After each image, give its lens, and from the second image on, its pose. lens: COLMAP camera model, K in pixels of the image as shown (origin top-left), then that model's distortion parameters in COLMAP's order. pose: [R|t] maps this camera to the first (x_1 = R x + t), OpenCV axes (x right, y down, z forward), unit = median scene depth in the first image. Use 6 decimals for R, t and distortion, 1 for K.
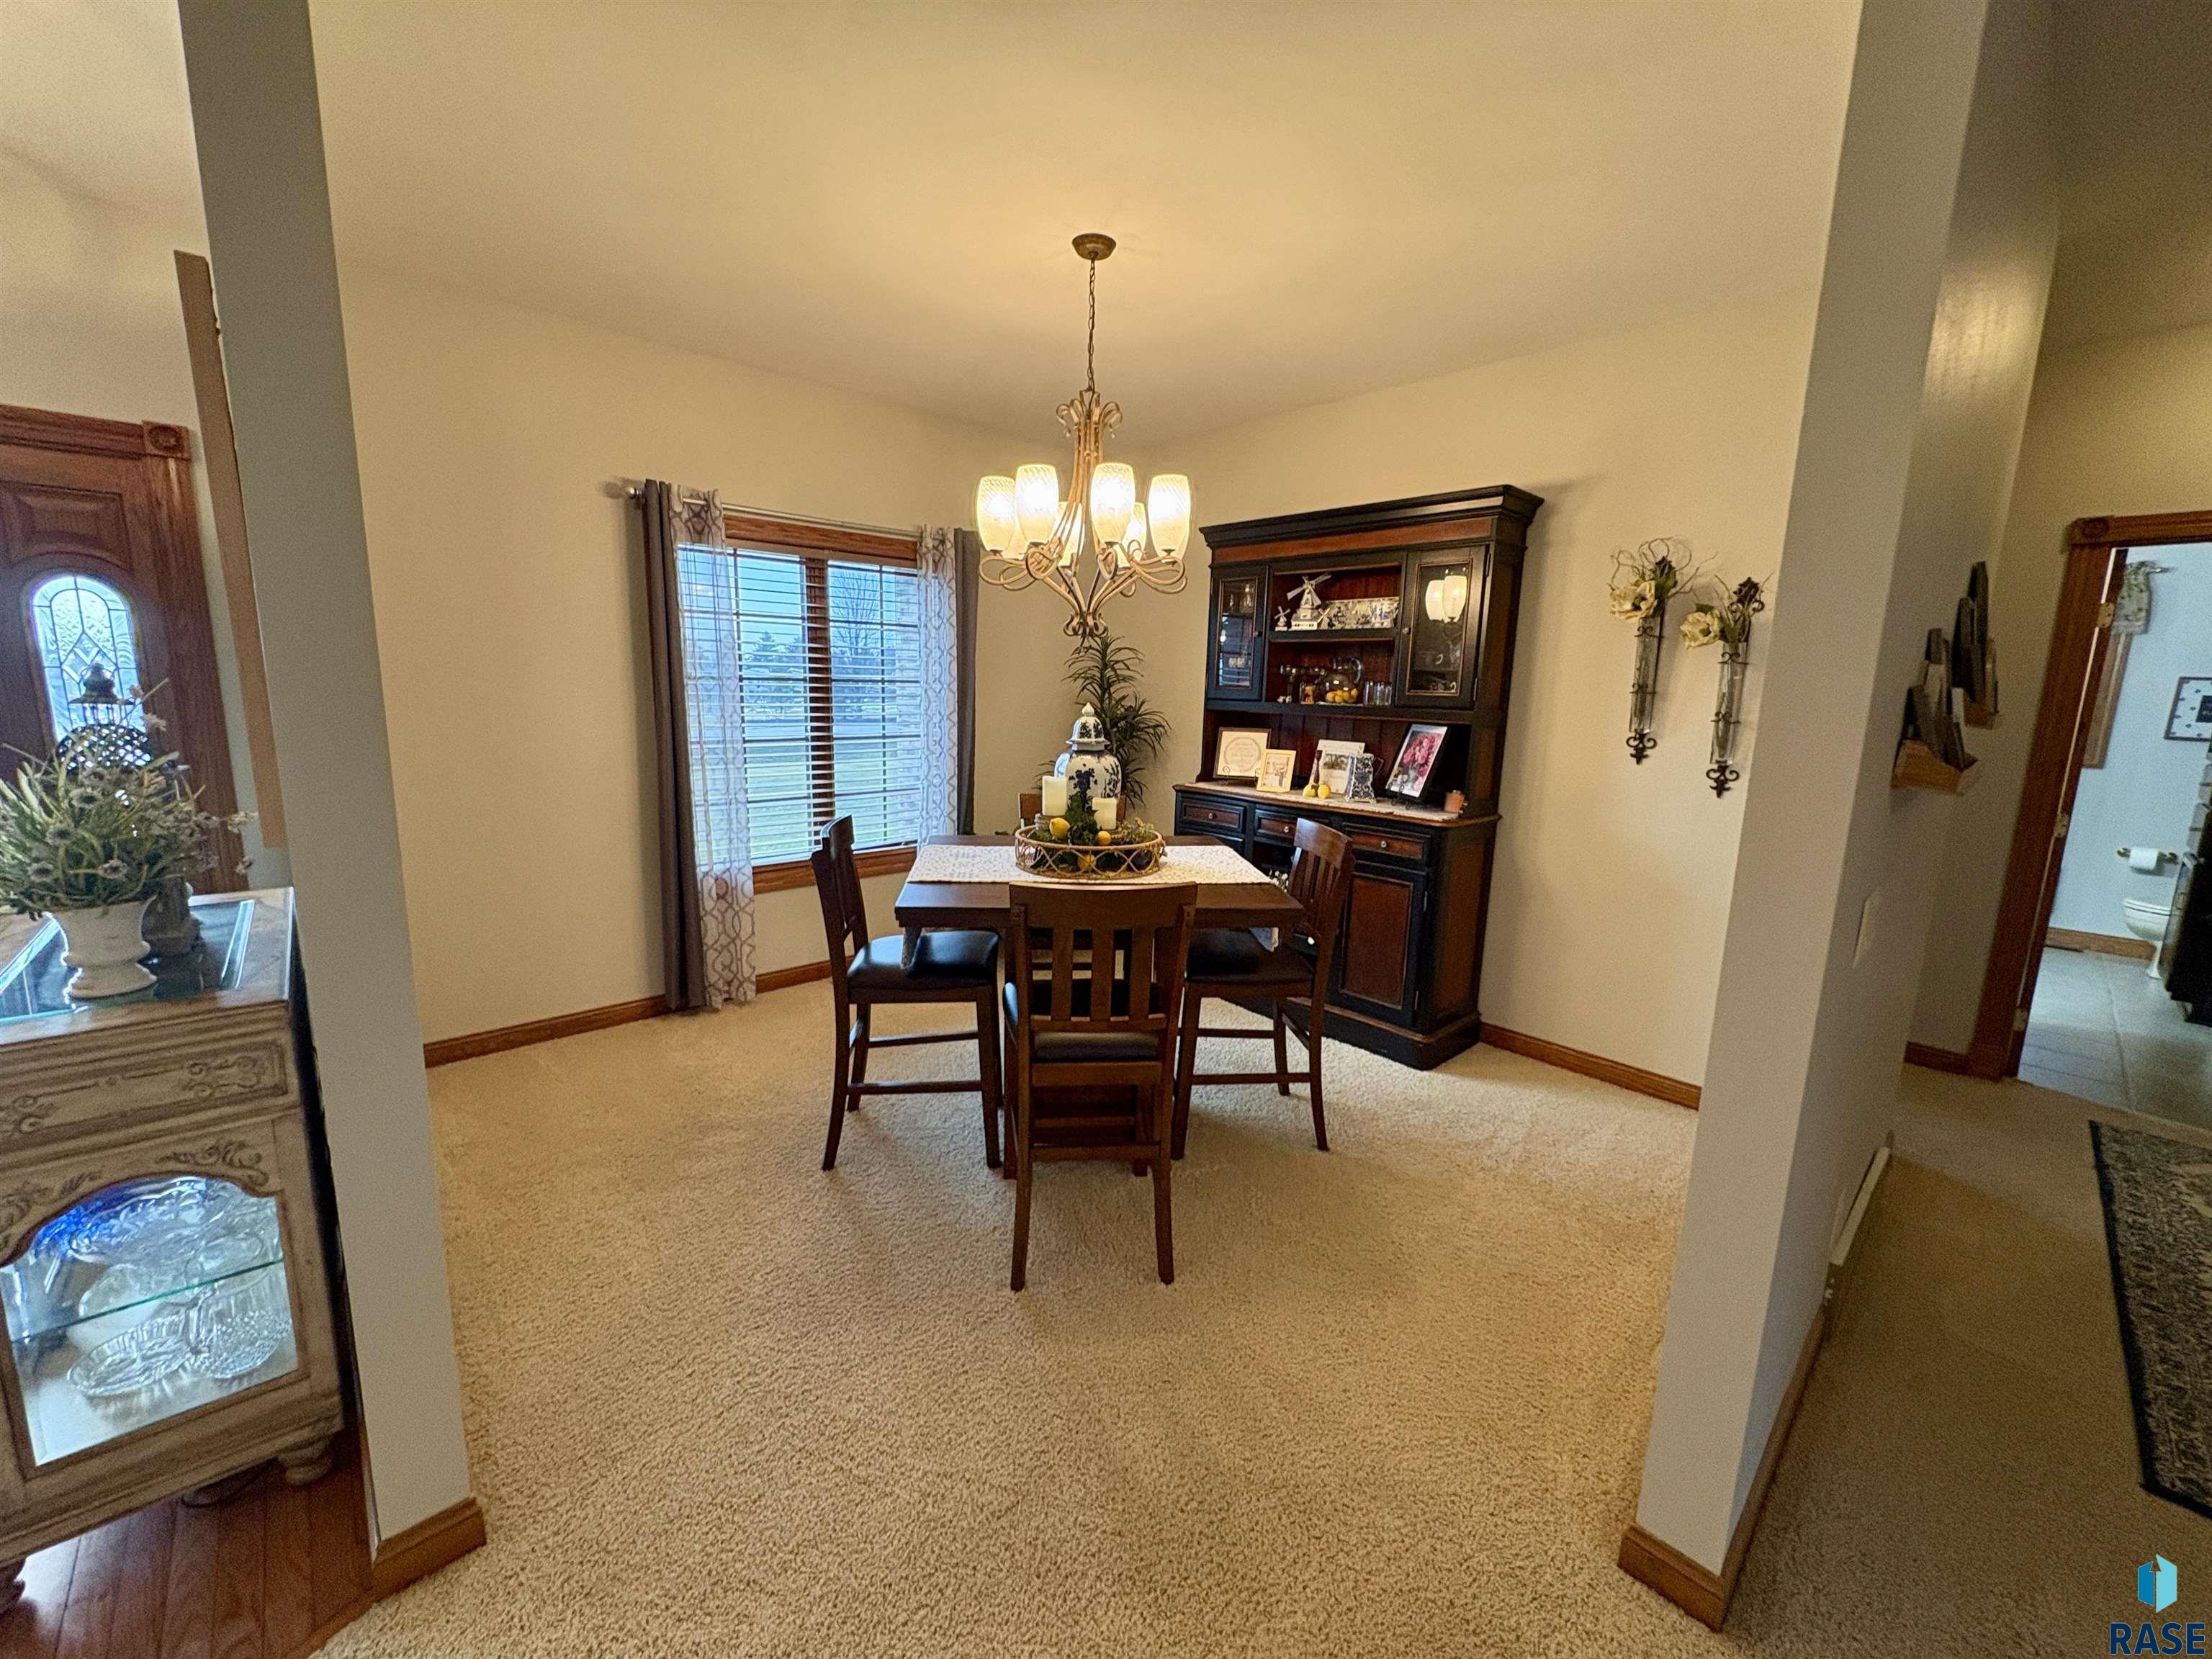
lens RADIAL K [[879.0, 0, 1109.5], [0, 879.0, 832.2], [0, 0, 1]] dist [-0.002099, 0.000268]
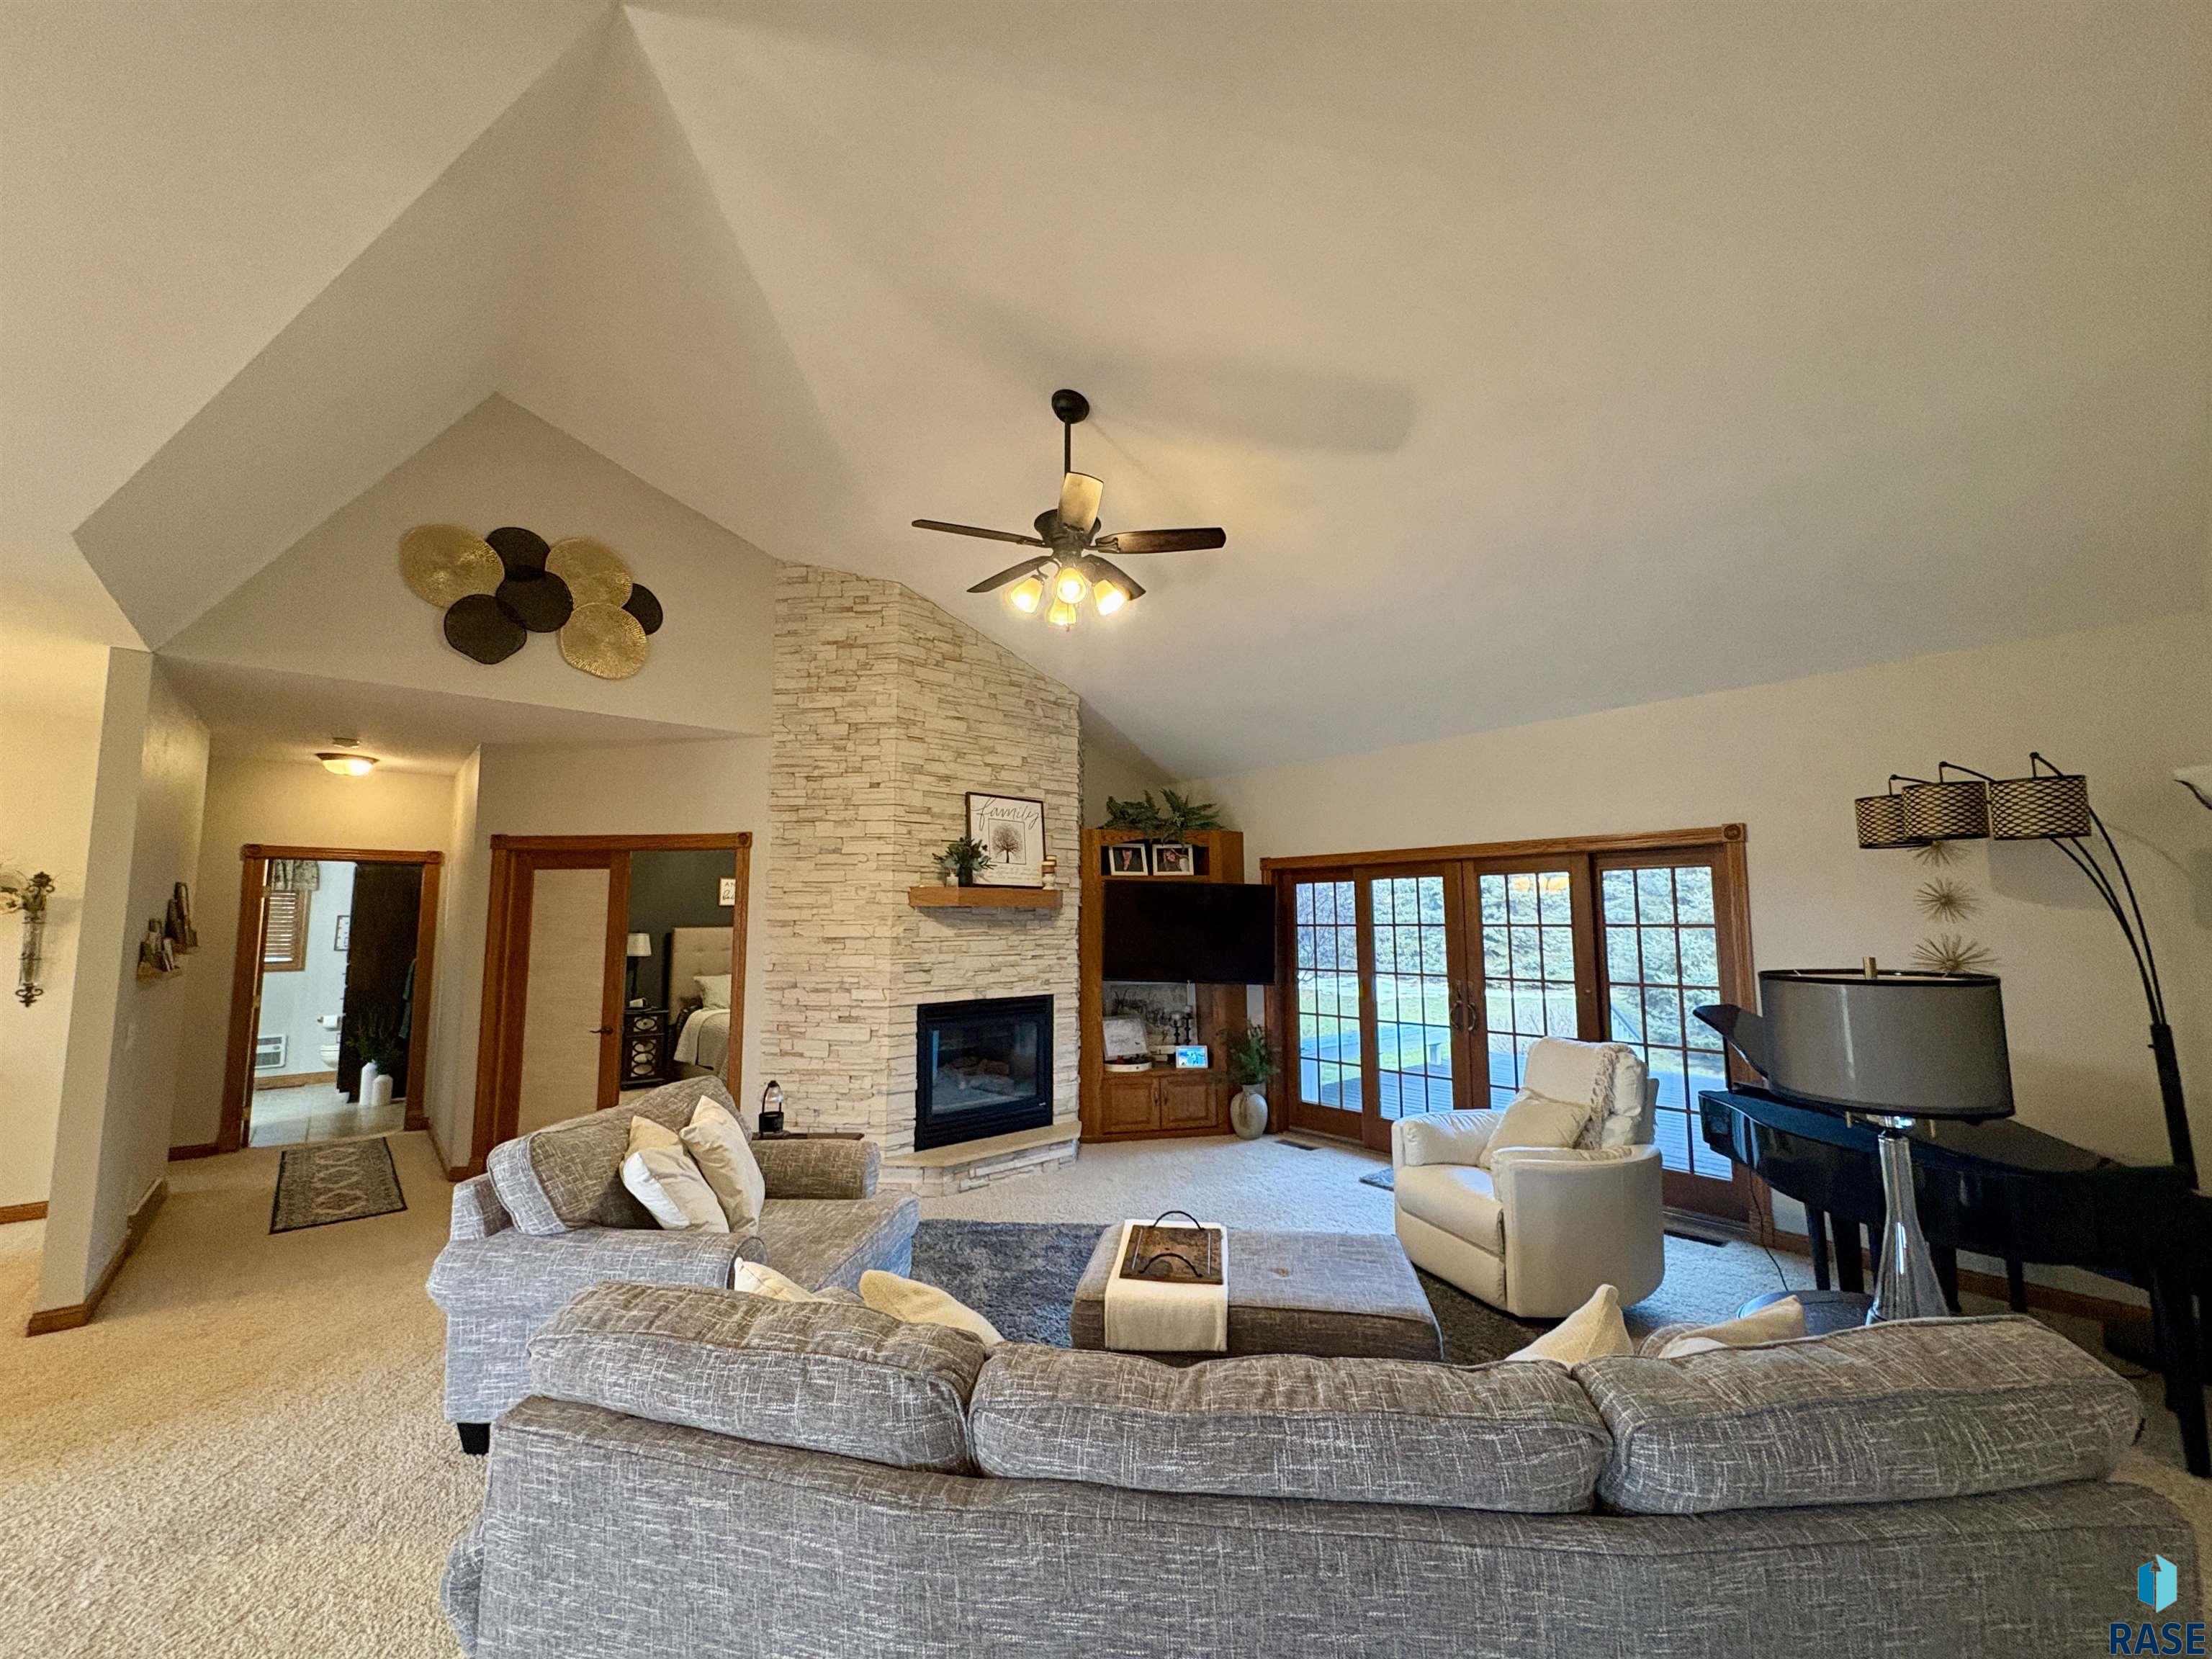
lens RADIAL K [[879.0, 0, 1109.5], [0, 879.0, 832.2], [0, 0, 1]] dist [-0.002099, 0.000268]
pose [[0.038016, 0.076009, 0.996382, -0.904095], [0.170899, 0.981918, -0.081426, 0.123466], [-0.984555, 0.173376, 0.024339, -1.103313]]
